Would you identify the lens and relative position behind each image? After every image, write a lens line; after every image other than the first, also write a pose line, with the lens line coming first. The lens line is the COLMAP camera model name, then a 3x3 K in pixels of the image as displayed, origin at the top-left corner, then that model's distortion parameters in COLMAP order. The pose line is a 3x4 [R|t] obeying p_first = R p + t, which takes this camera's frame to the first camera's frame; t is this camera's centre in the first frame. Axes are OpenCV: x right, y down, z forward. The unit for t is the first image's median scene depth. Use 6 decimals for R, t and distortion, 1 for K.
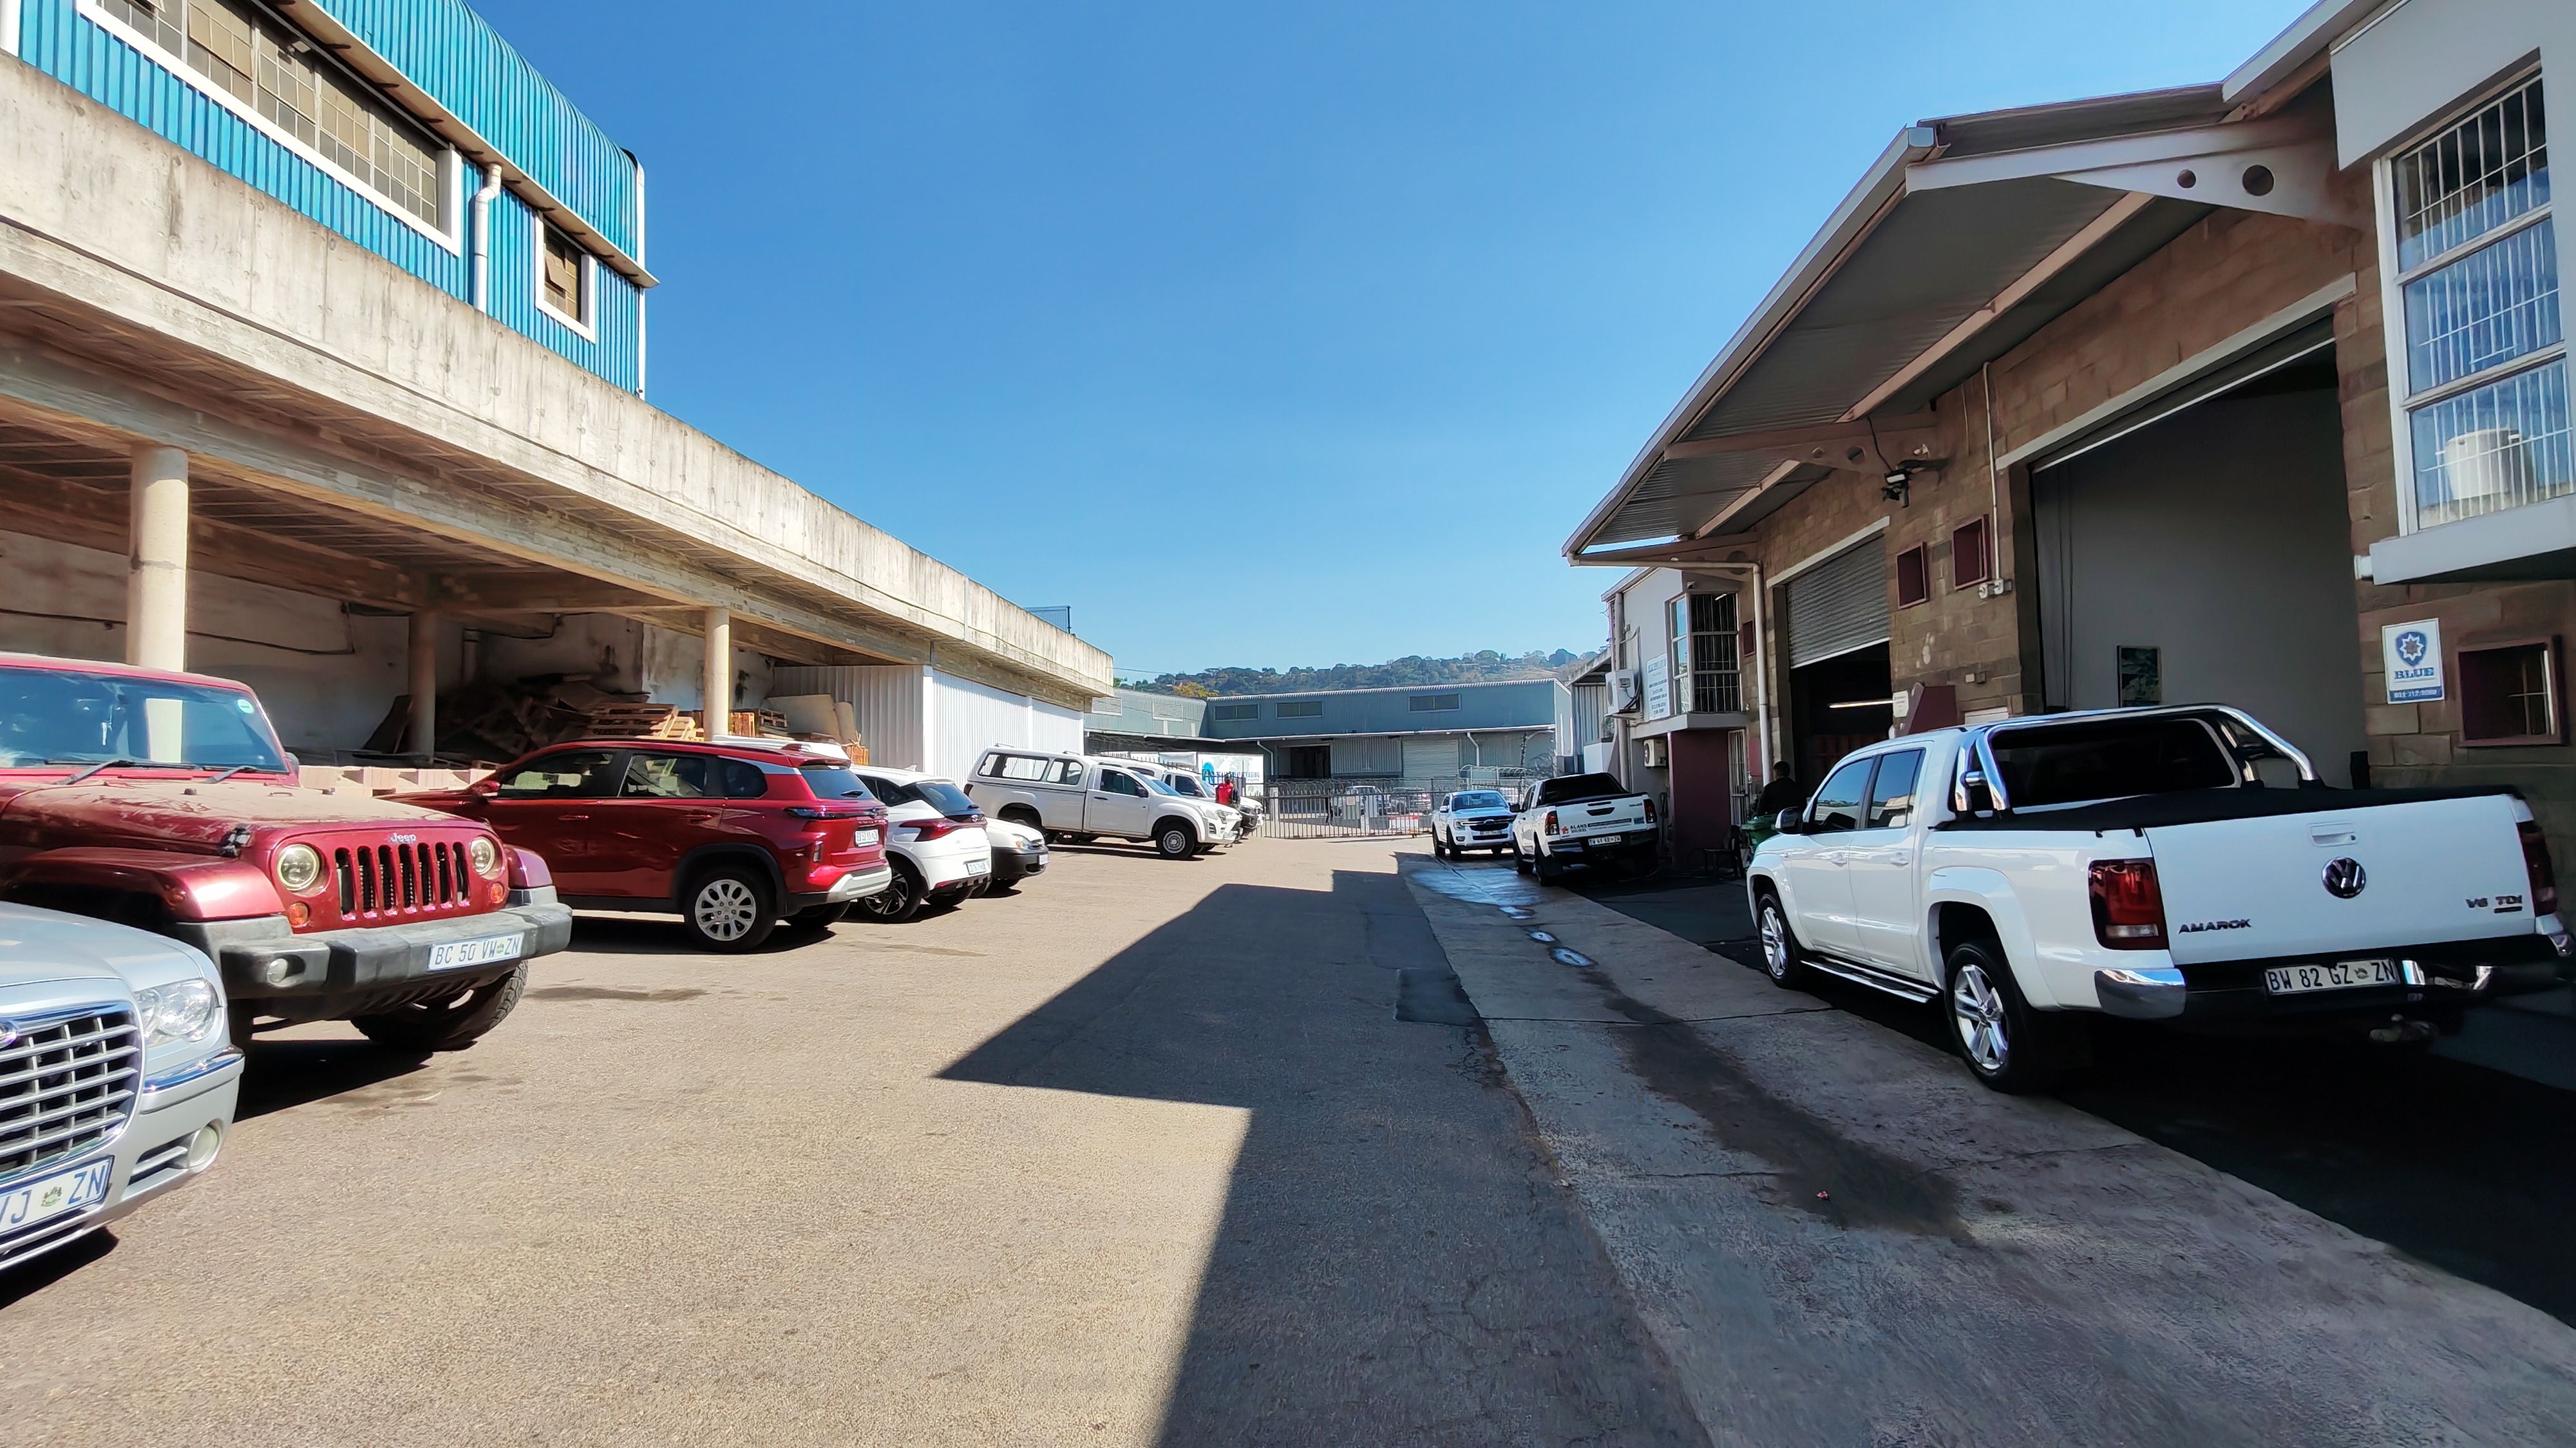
lens RADIAL K [[1180.0, 0, 1272.2], [0, 1180.0, 731.0], [0, 0, 1]] dist [-0.001823, -0.000399]
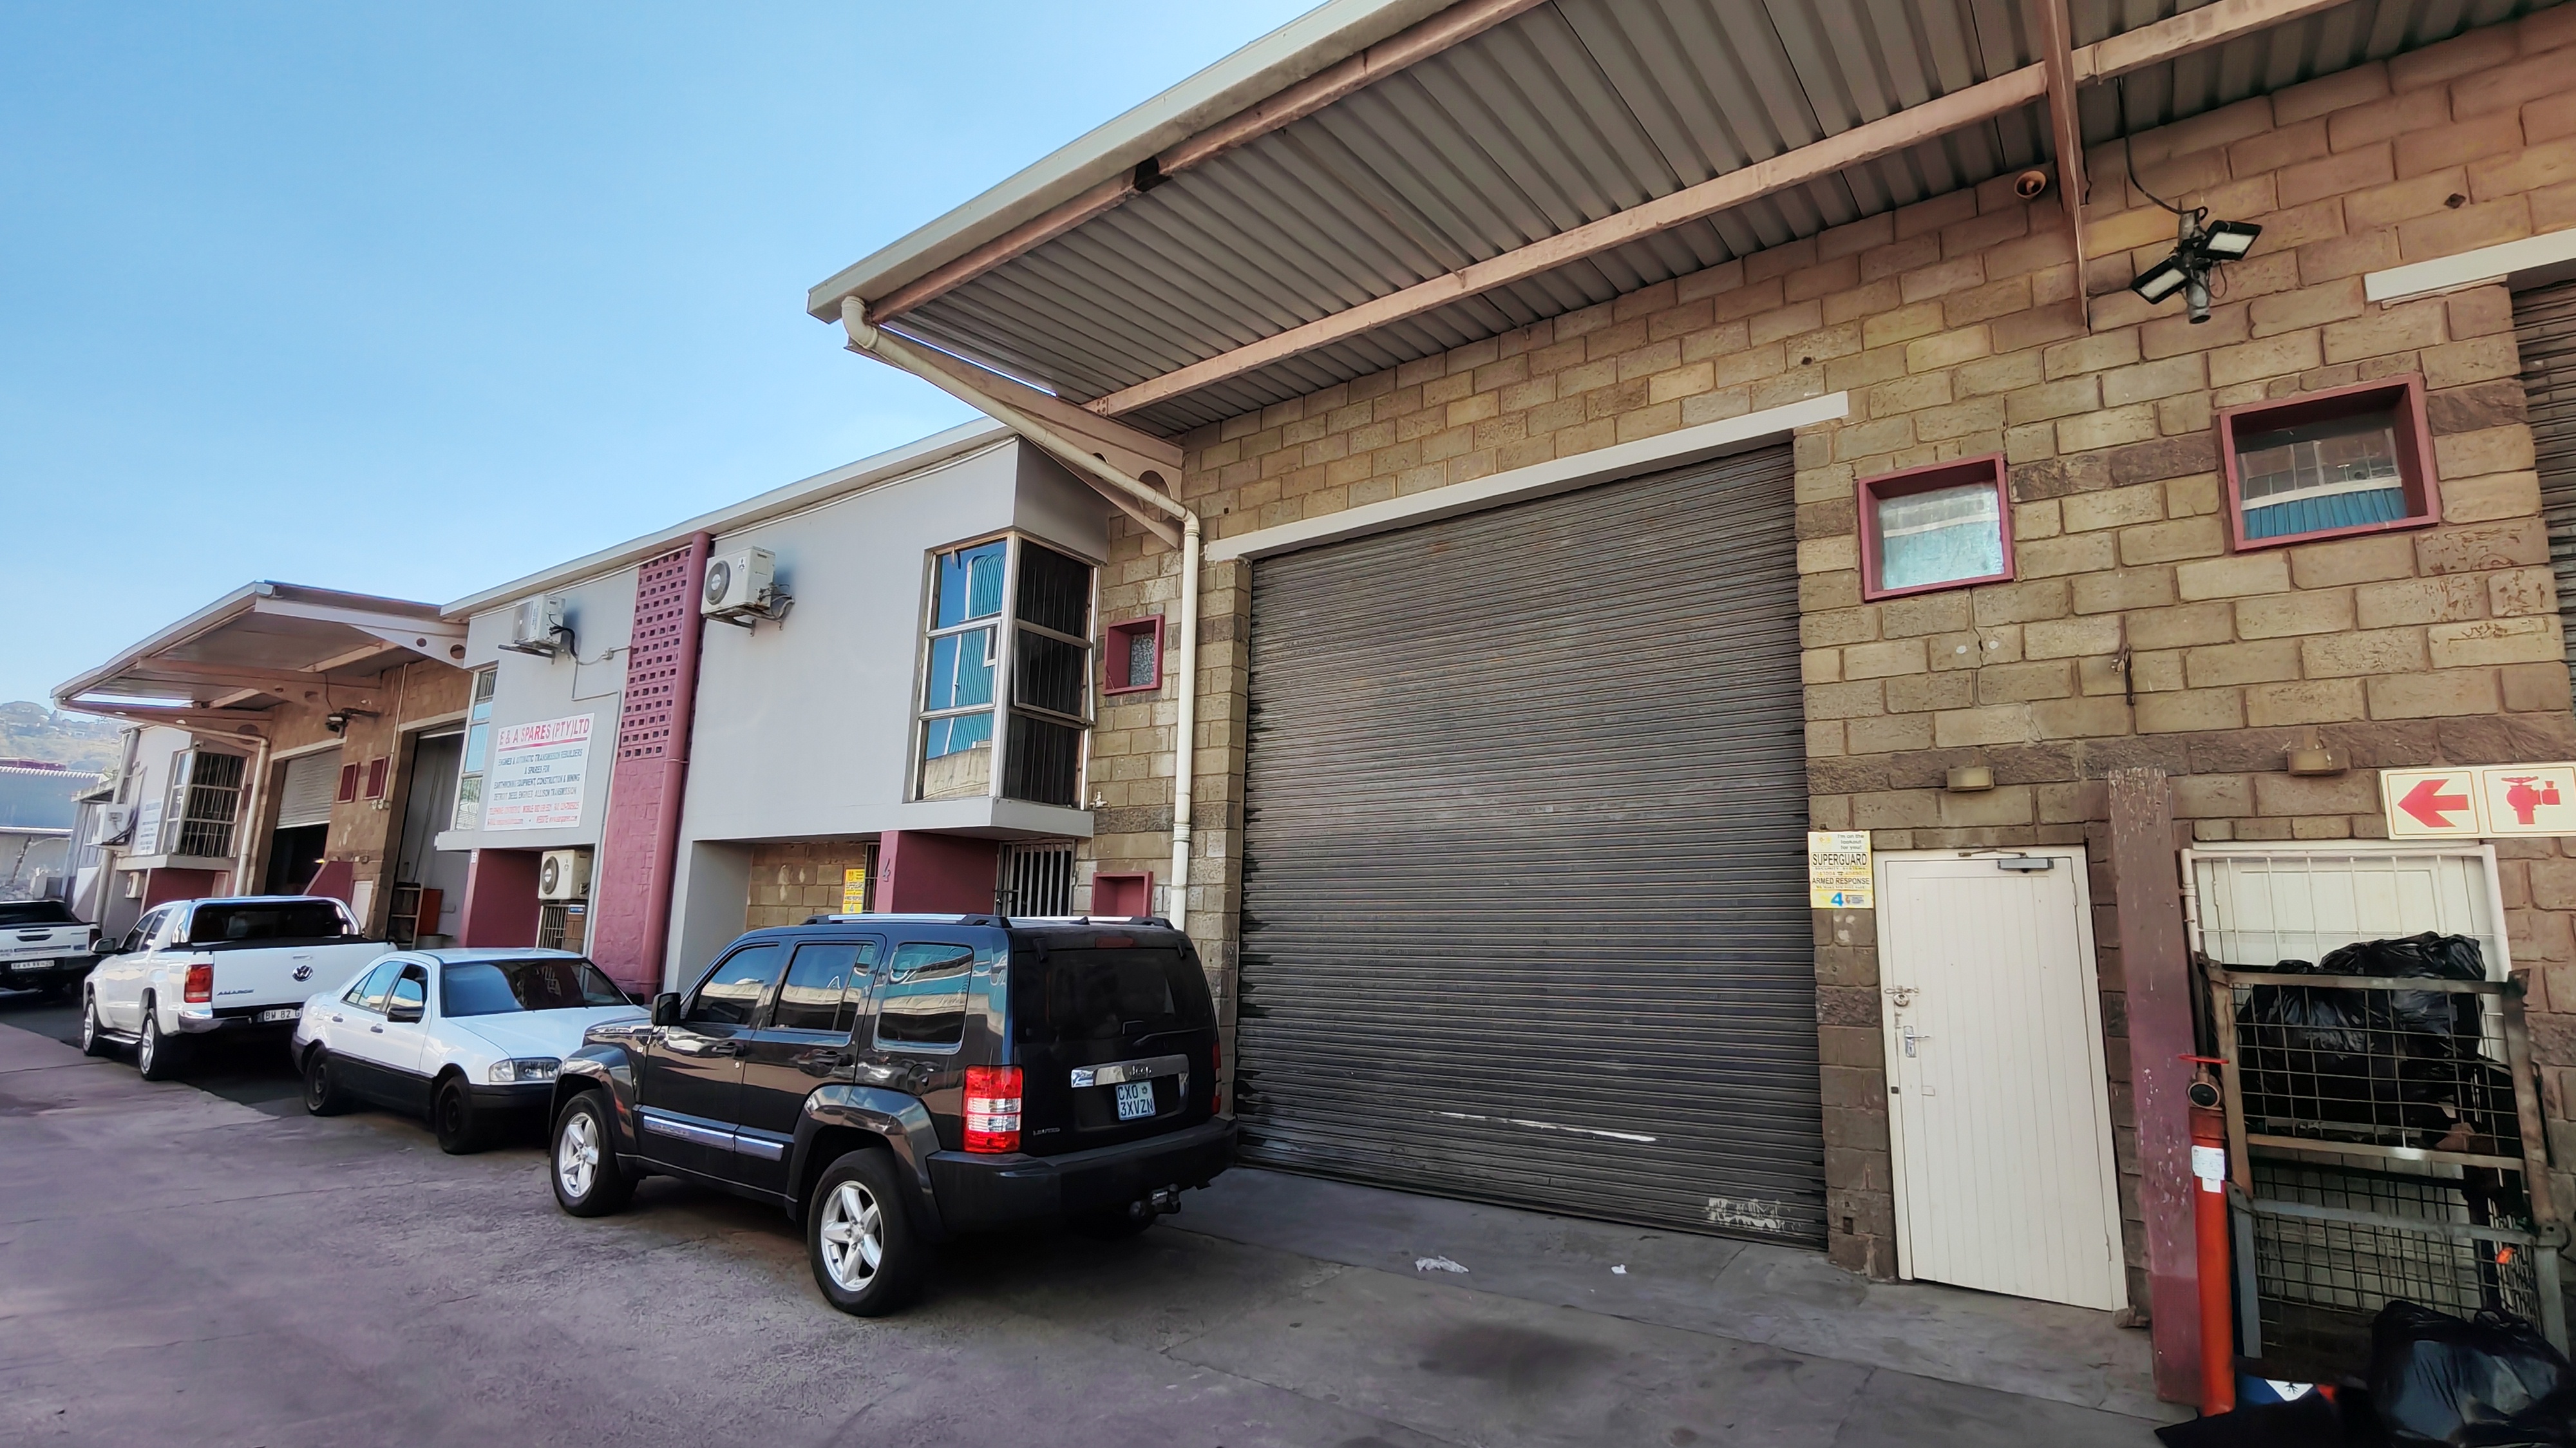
lens RADIAL K [[1180.0, 0, 1290.8], [0, 1180.0, 737.1], [0, 0, 1]] dist [-0.001823, -0.000399]
pose [[0.524023, 0.183221, 0.831763, -0.048488], [-0.086845, 0.982991, -0.161820, -0.038600], [-0.847265, 0.012563, 0.531022, -0.554366]]
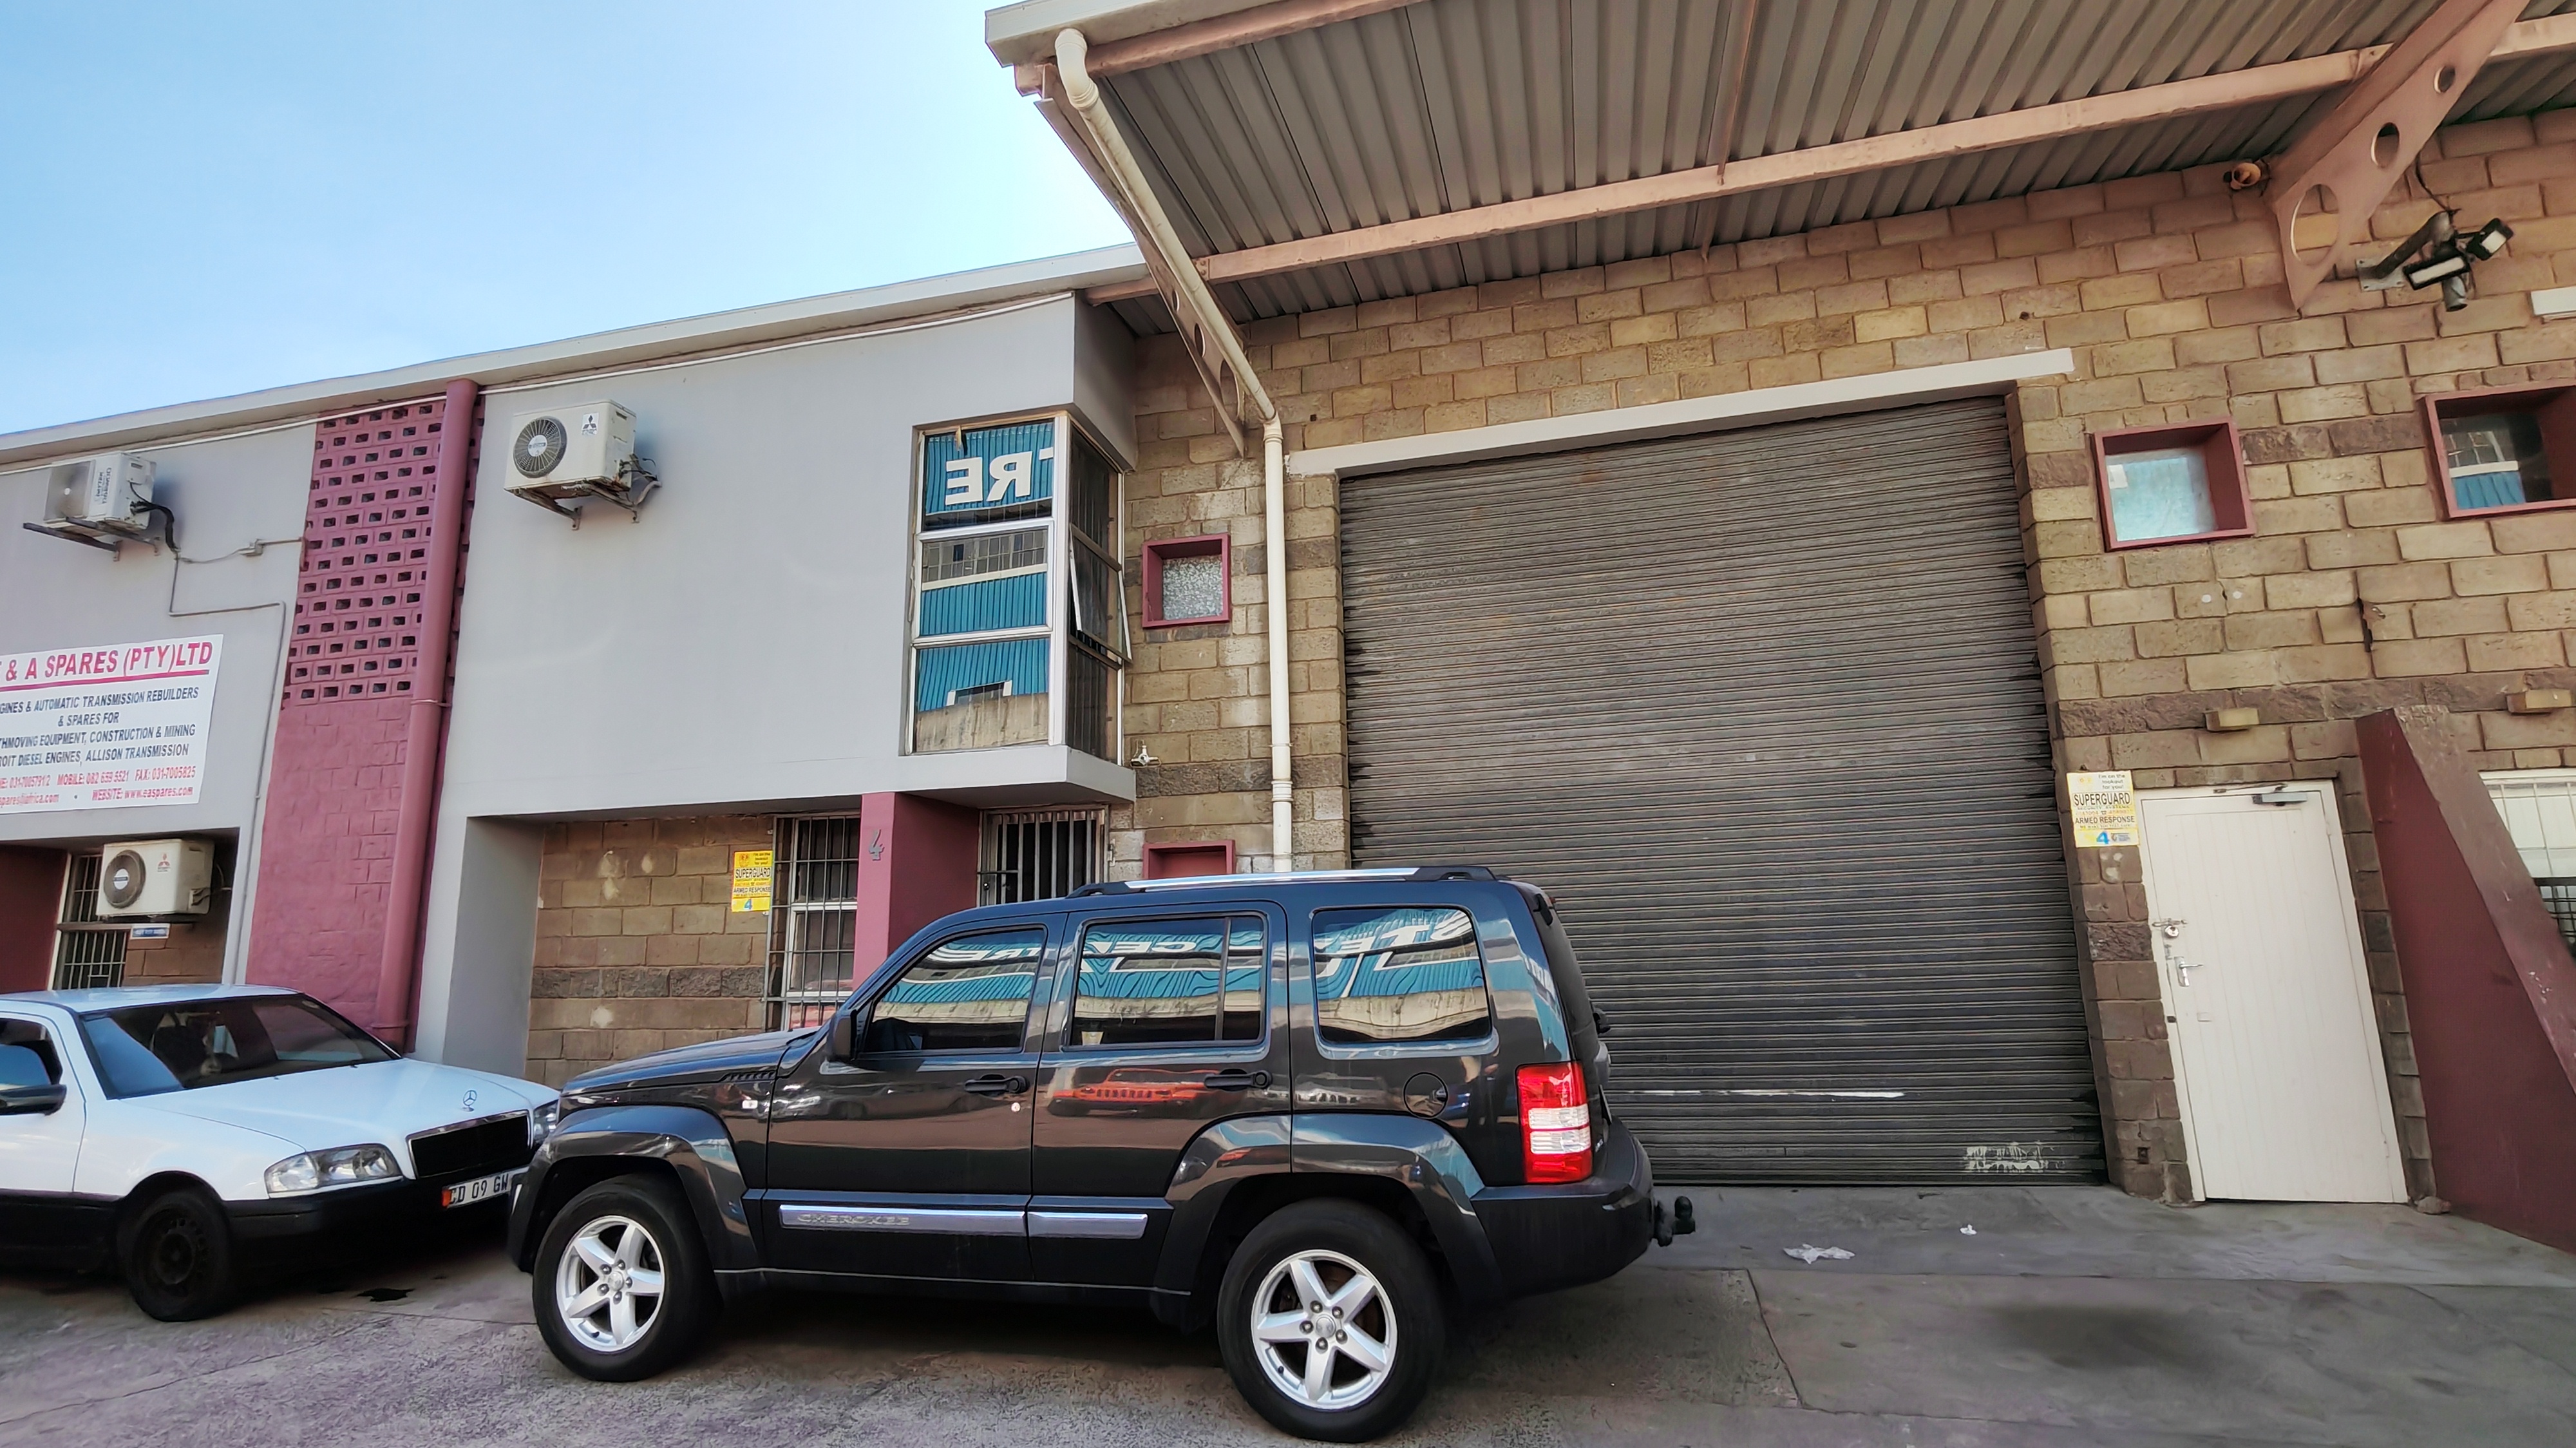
lens RADIAL K [[1180.0, 0, 1287.1], [0, 1180.0, 736.0], [0, 0, 1]] dist [-0.001823, -0.000399]
pose [[0.173797, 0.195446, 0.965192, -0.056294], [-0.035951, 0.980714, -0.192116, -0.016424], [-0.984125, -0.001310, 0.177472, -0.340698]]
